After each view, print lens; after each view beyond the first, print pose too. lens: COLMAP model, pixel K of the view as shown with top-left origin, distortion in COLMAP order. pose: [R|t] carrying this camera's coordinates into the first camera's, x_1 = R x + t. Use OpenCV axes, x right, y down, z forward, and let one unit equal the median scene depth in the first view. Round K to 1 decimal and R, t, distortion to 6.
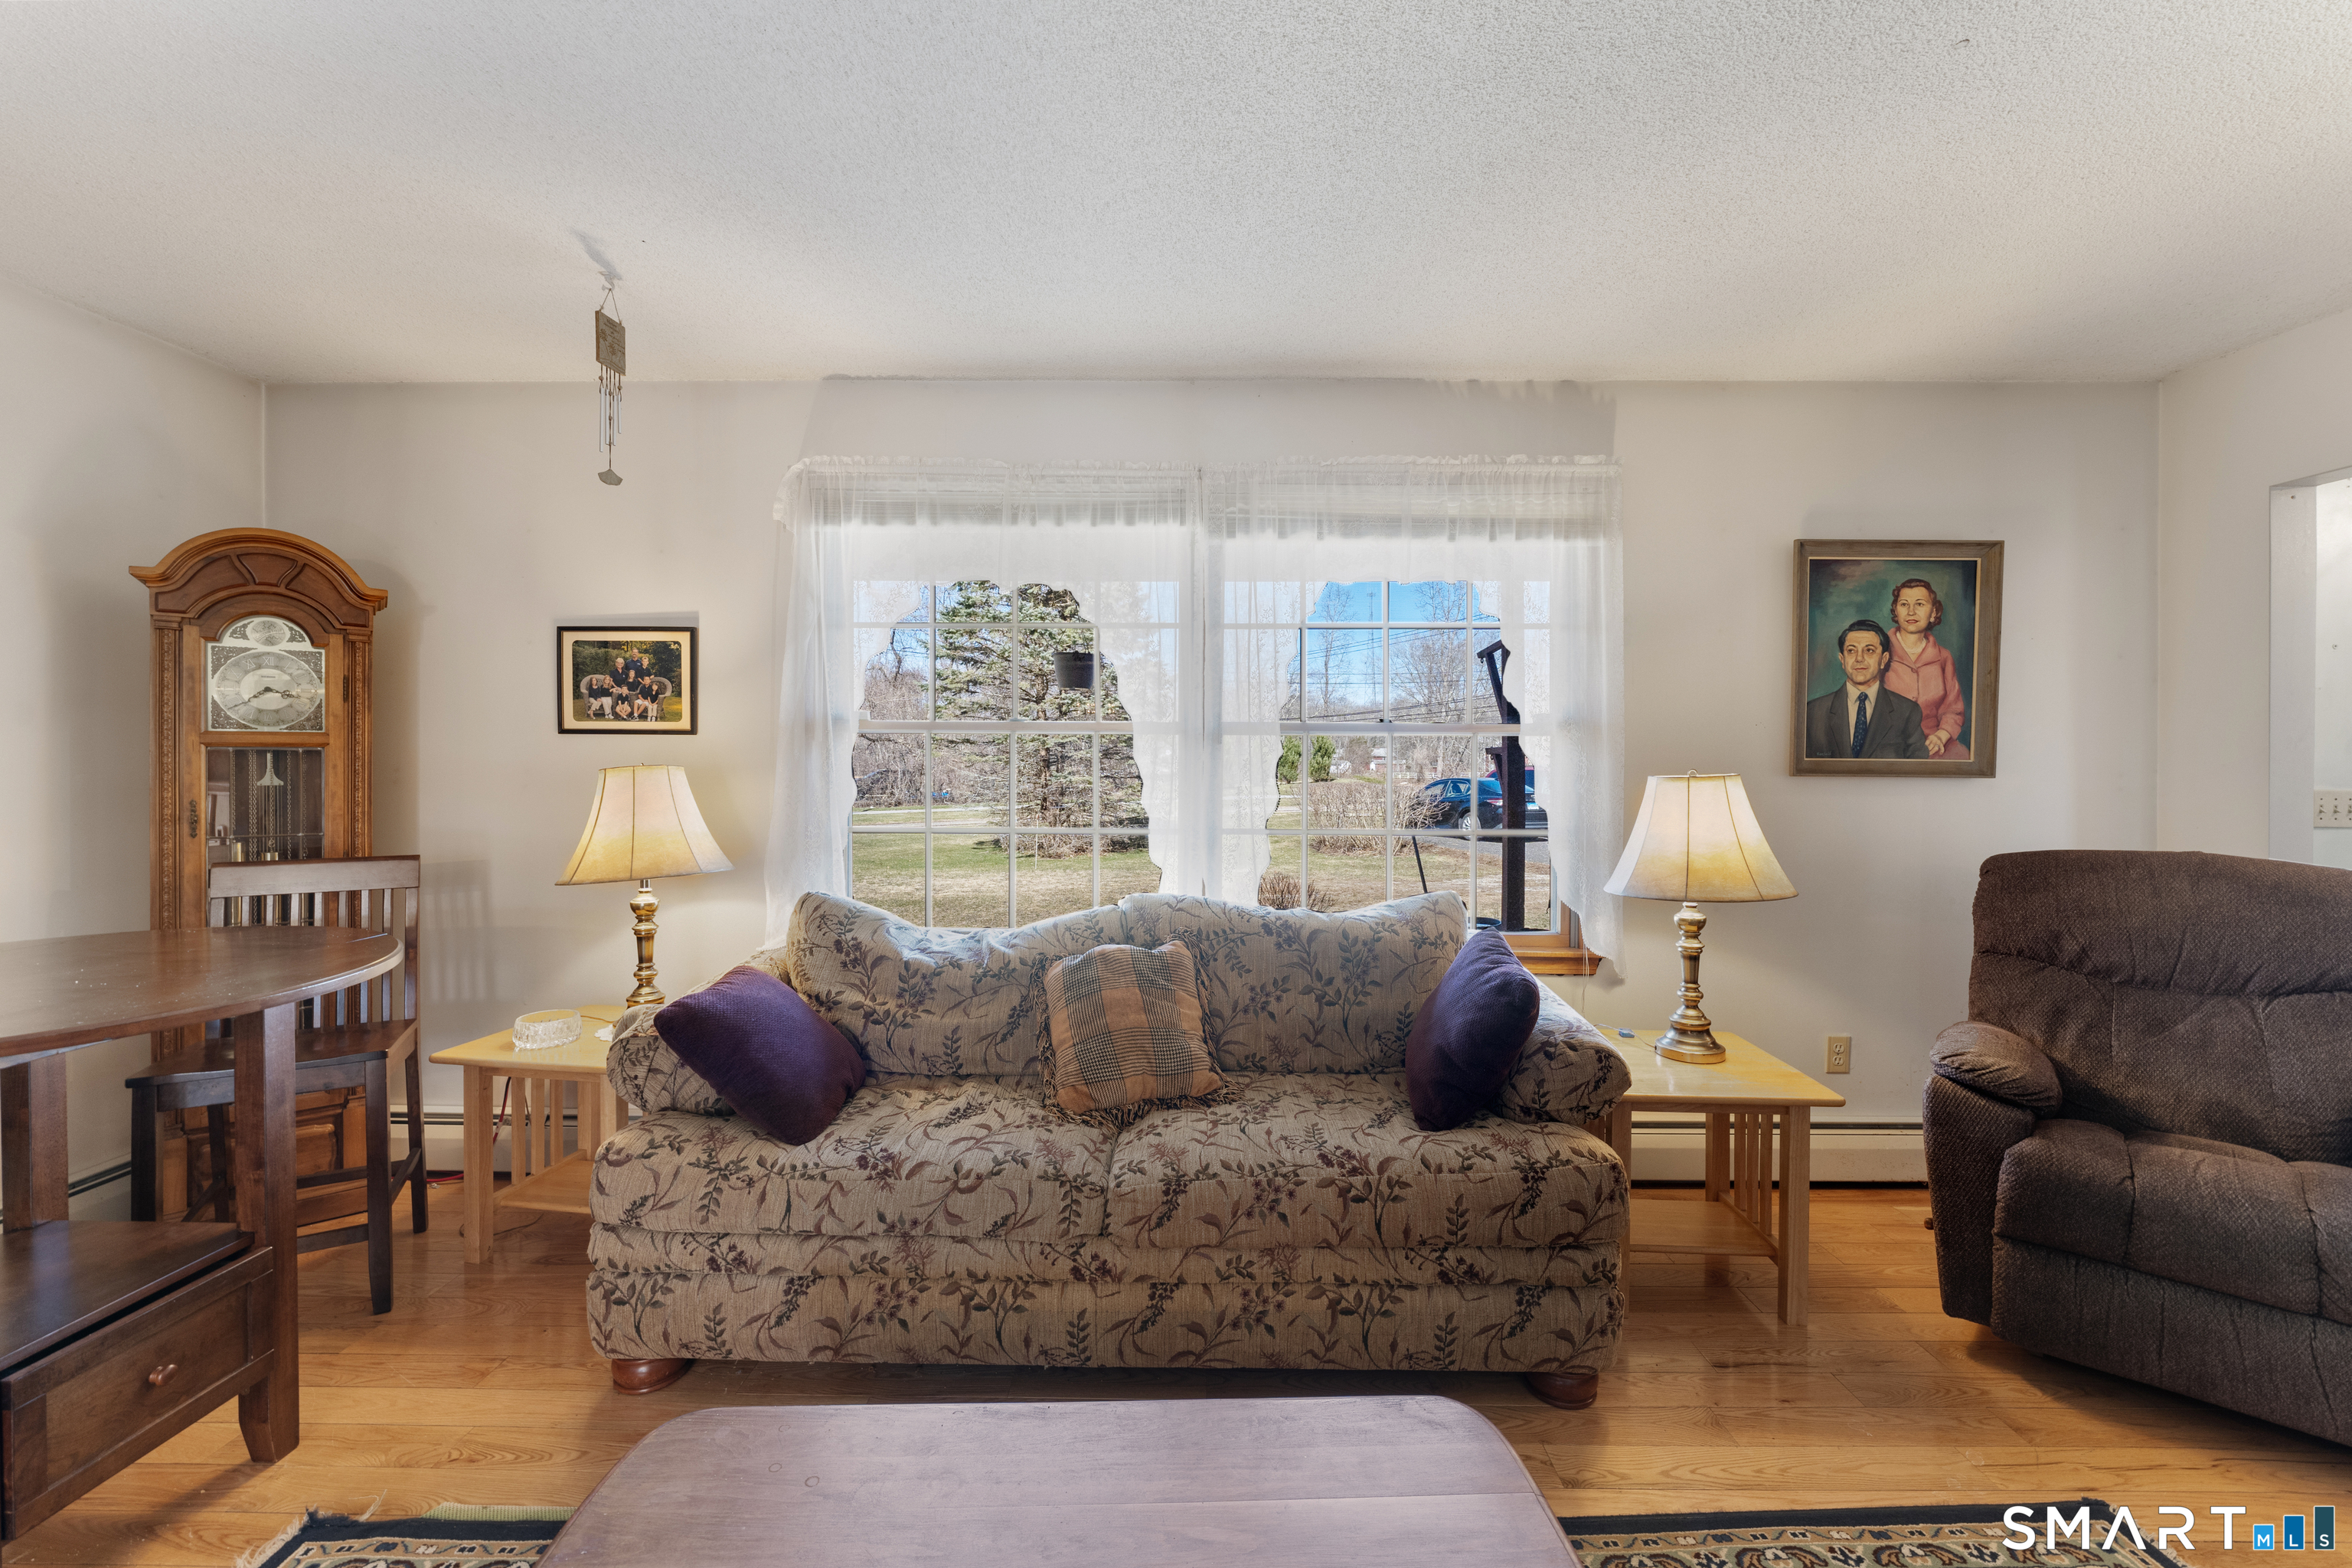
lens RADIAL K [[954.3, 0, 1179.8], [0, 954.3, 770.3], [0, 0, 1]] dist [-0.005757, 0.000034]
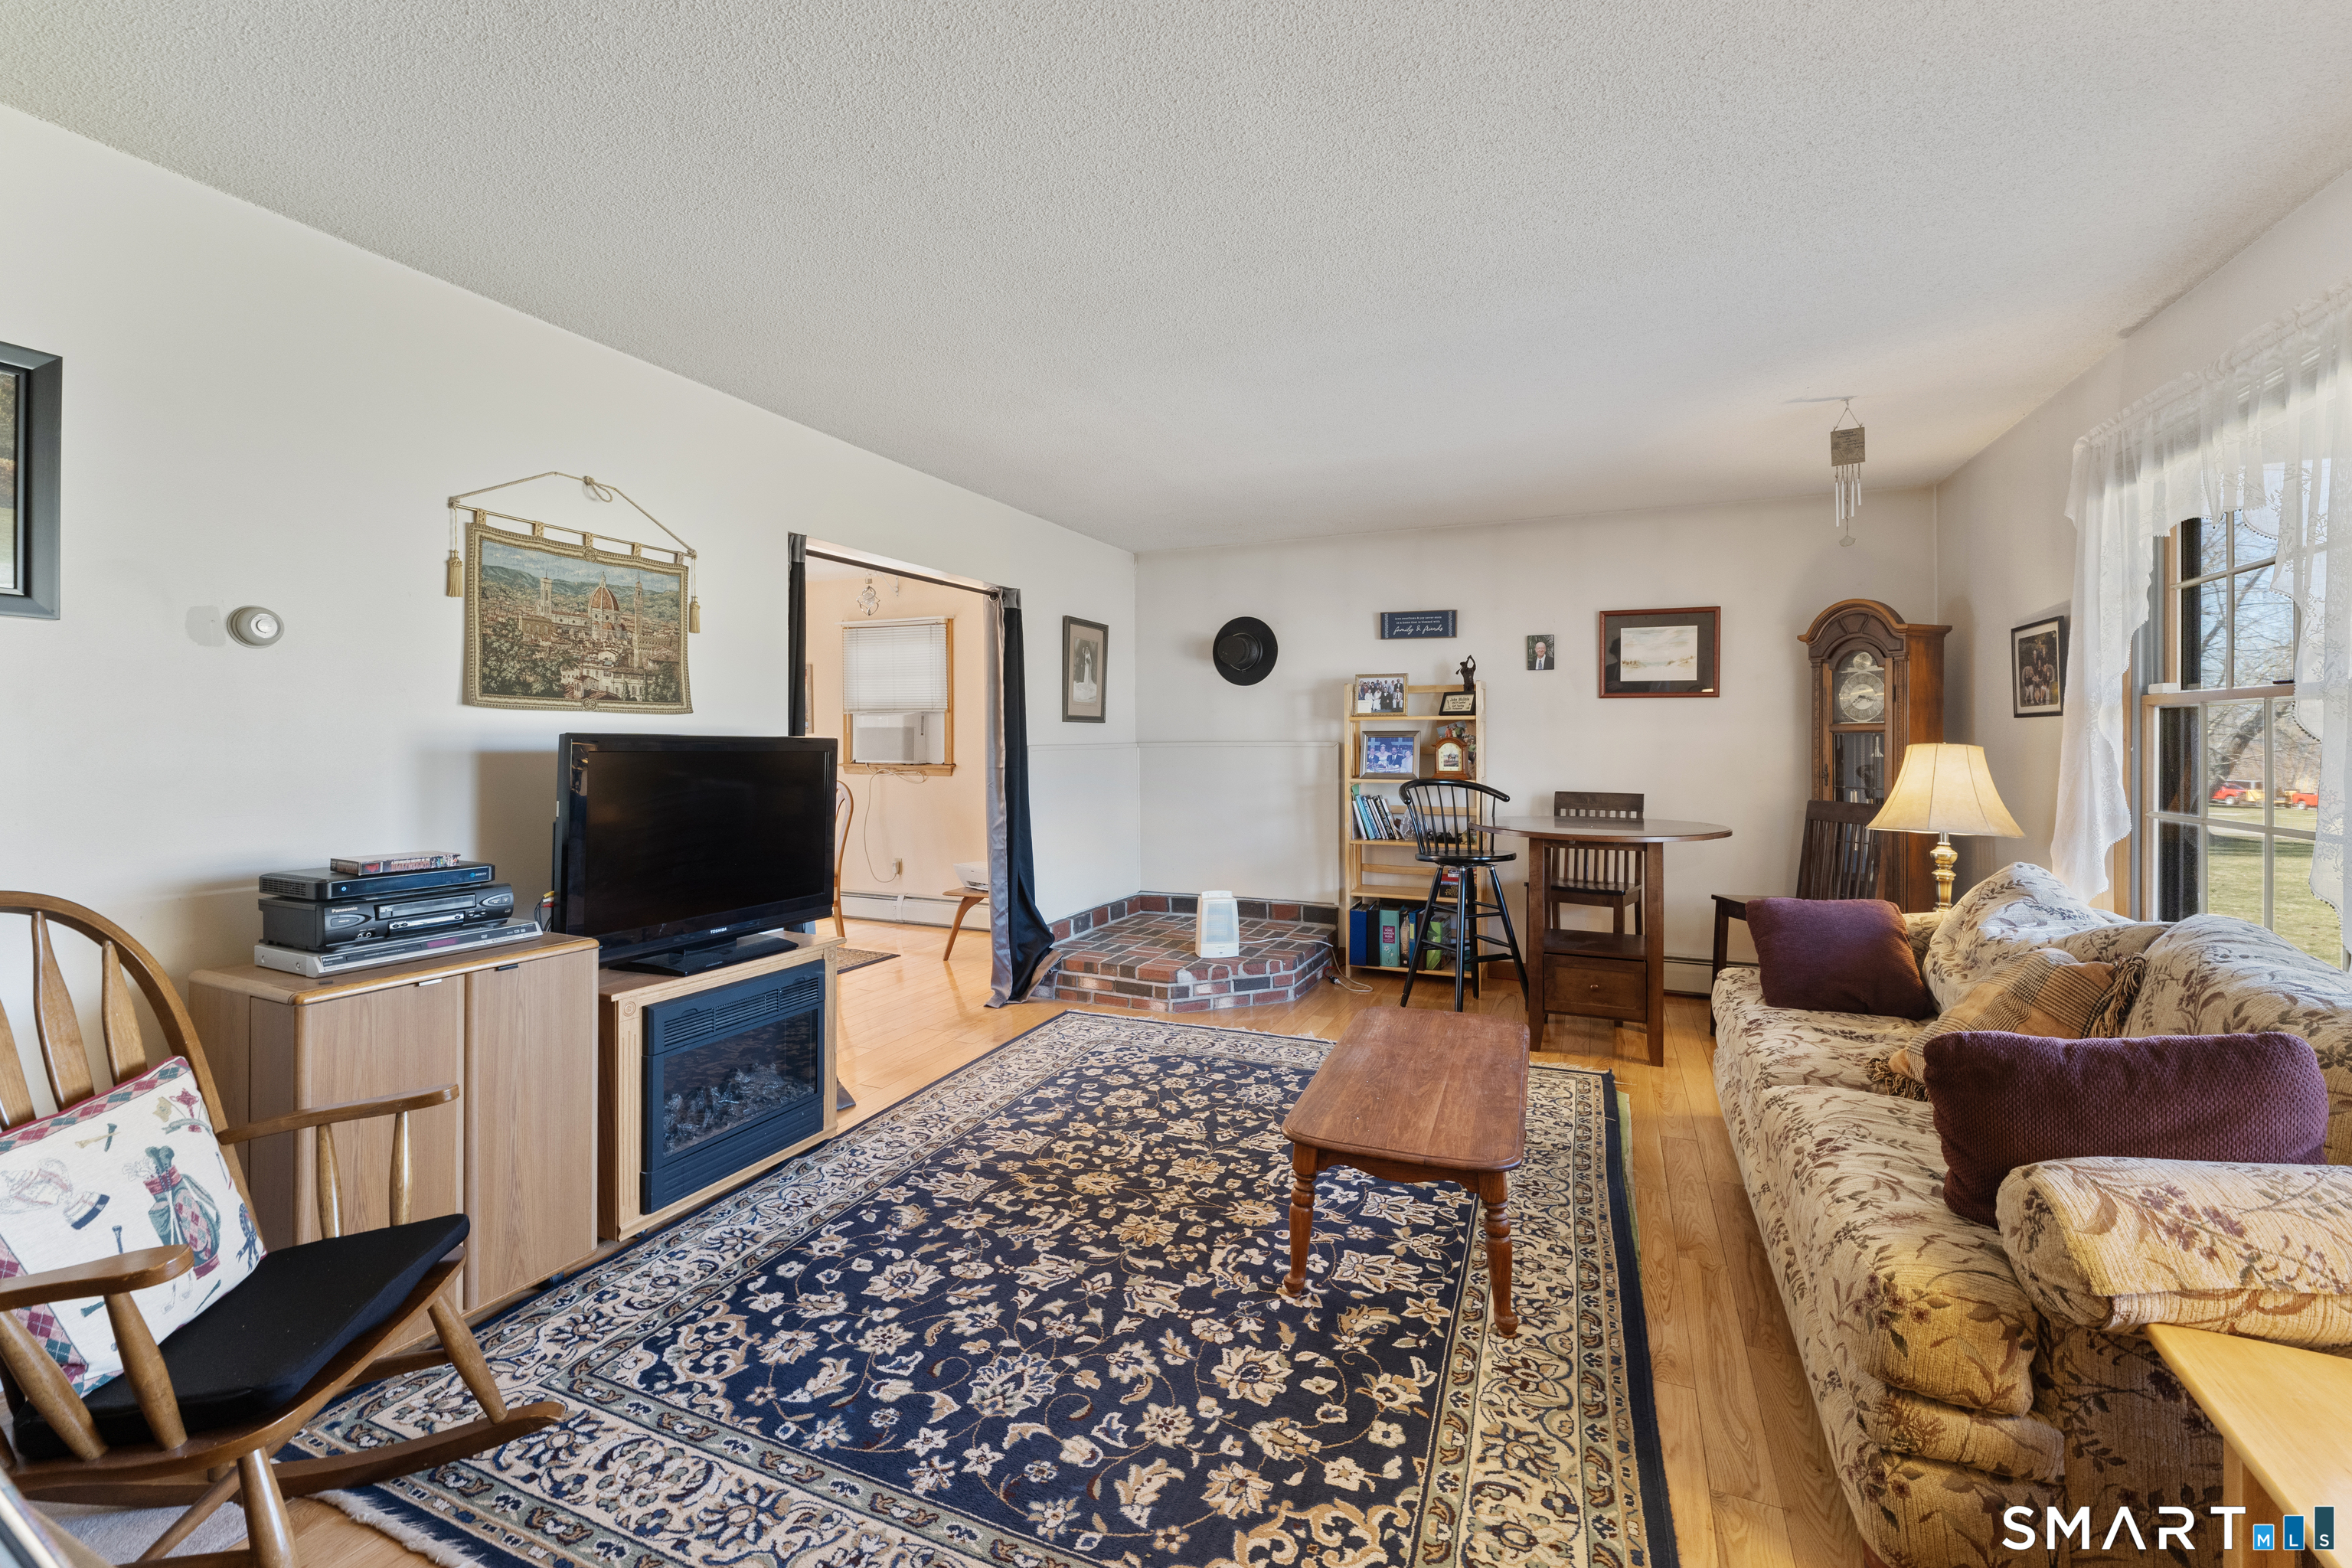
lens RADIAL K [[965.3, 0, 1179.5], [0, 965.3, 735.7], [0, 0, 1]] dist [-0.008517, 0.000421]
pose [[-0.395481, -0.010402, -0.918415, 1.030238], [-0.007043, 0.999941, -0.008293, 0.002110], [0.918447, 0.003188, -0.395531, 0.603060]]
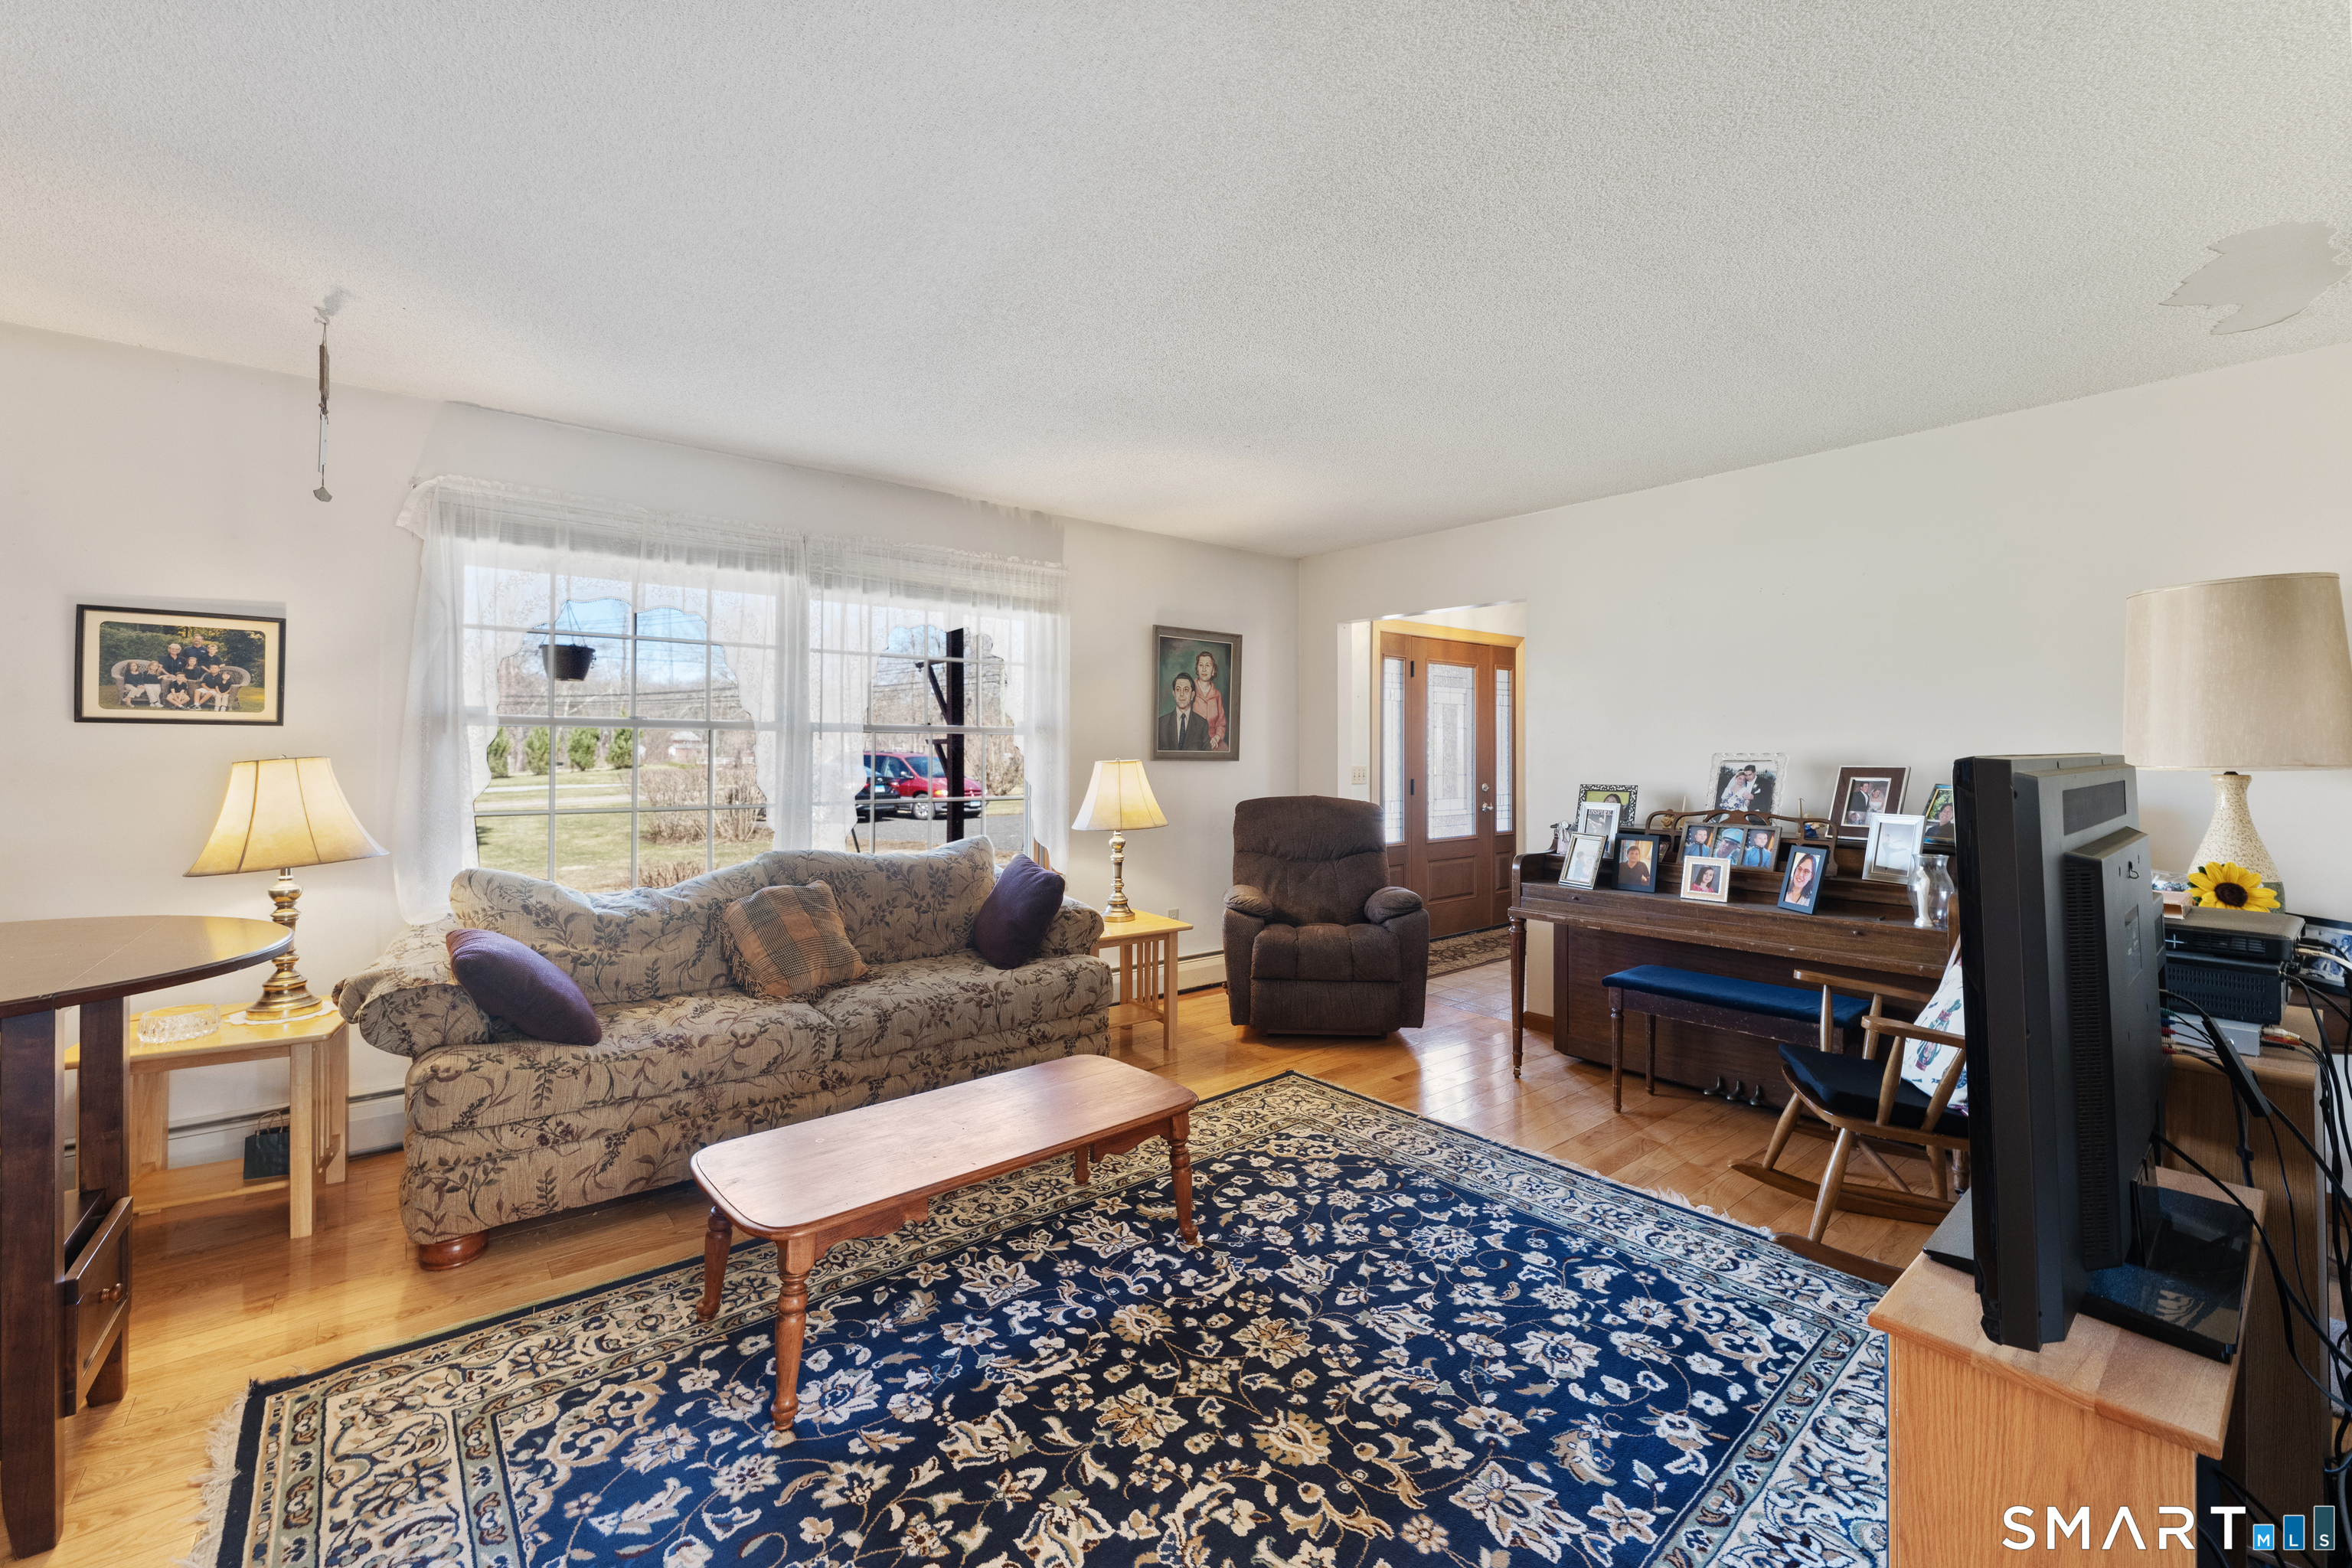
lens RADIAL K [[965.3, 0, 1179.5], [0, 965.3, 735.7], [0, 0, 1]] dist [-0.008517, 0.000421]
pose [[0.770768, 0.010209, 0.637034, -0.496434], [0.002850, 0.999806, -0.019472, -0.005654], [-0.637109, 0.016824, 0.770590, -0.437240]]
